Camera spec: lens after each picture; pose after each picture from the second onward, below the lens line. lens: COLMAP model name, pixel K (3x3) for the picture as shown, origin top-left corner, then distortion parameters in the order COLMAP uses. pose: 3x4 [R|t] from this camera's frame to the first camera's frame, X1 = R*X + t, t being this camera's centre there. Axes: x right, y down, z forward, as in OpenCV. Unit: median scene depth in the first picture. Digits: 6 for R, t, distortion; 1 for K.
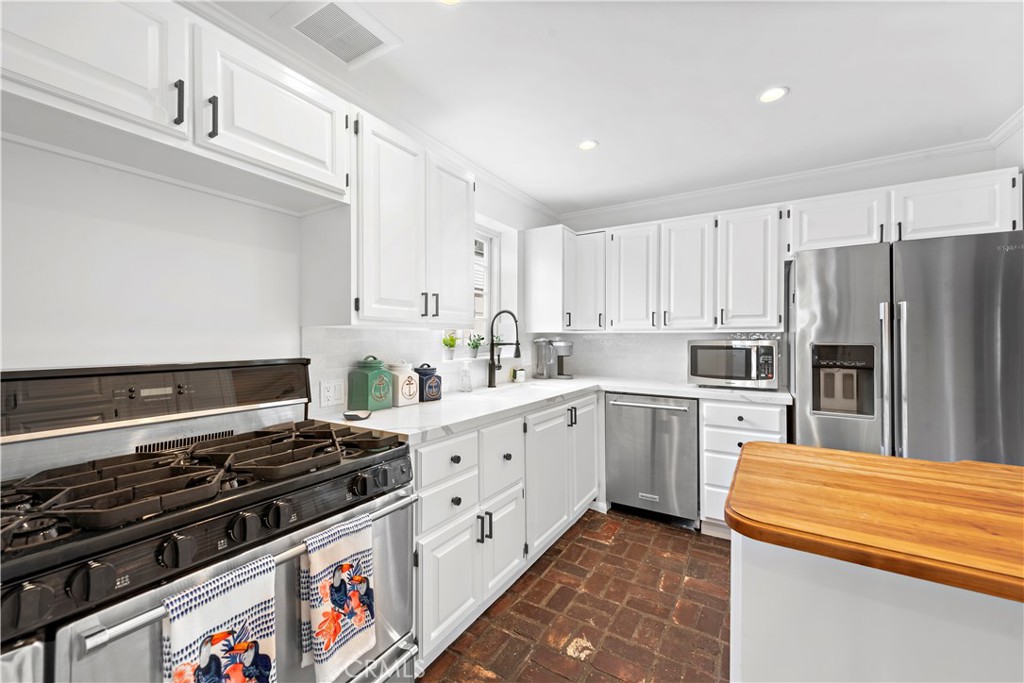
lens RADIAL K [[406.7, 0, 514.9], [0, 406.7, 339.8], [0, 0, 1]] dist [0.010324, 0.000099]
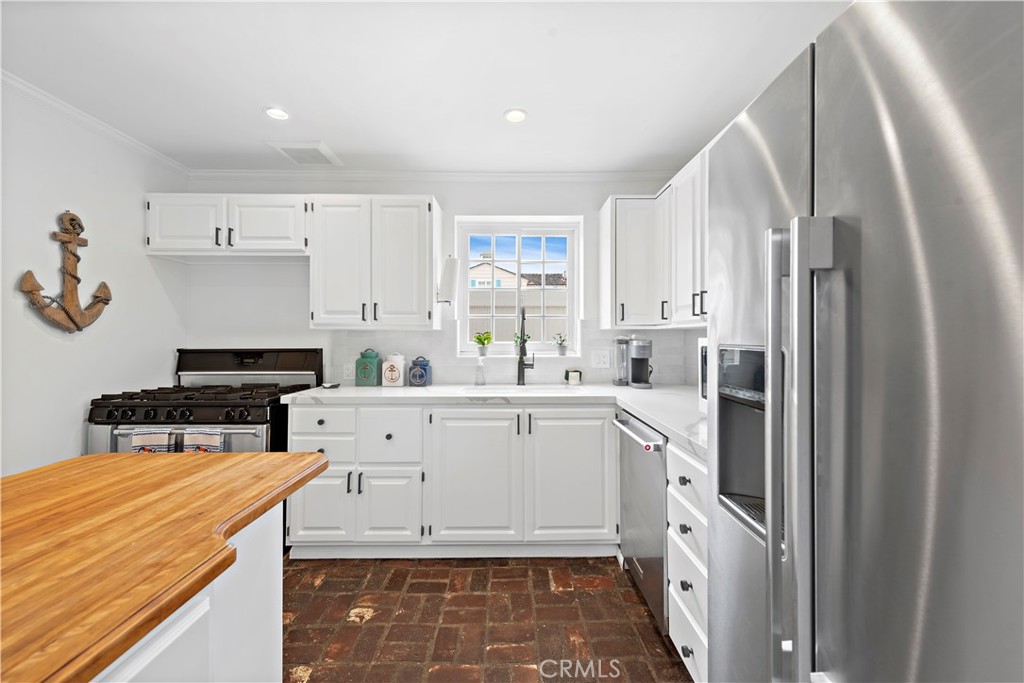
lens RADIAL K [[406.7, 0, 513.0], [0, 406.7, 338.6], [0, 0, 1]] dist [0.010324, 0.000099]
pose [[0.530550, 0.001952, -0.847651, 1.126004], [-0.000497, 0.999998, 0.001992, -0.000495], [0.847653, -0.000636, 0.530550, 0.647851]]
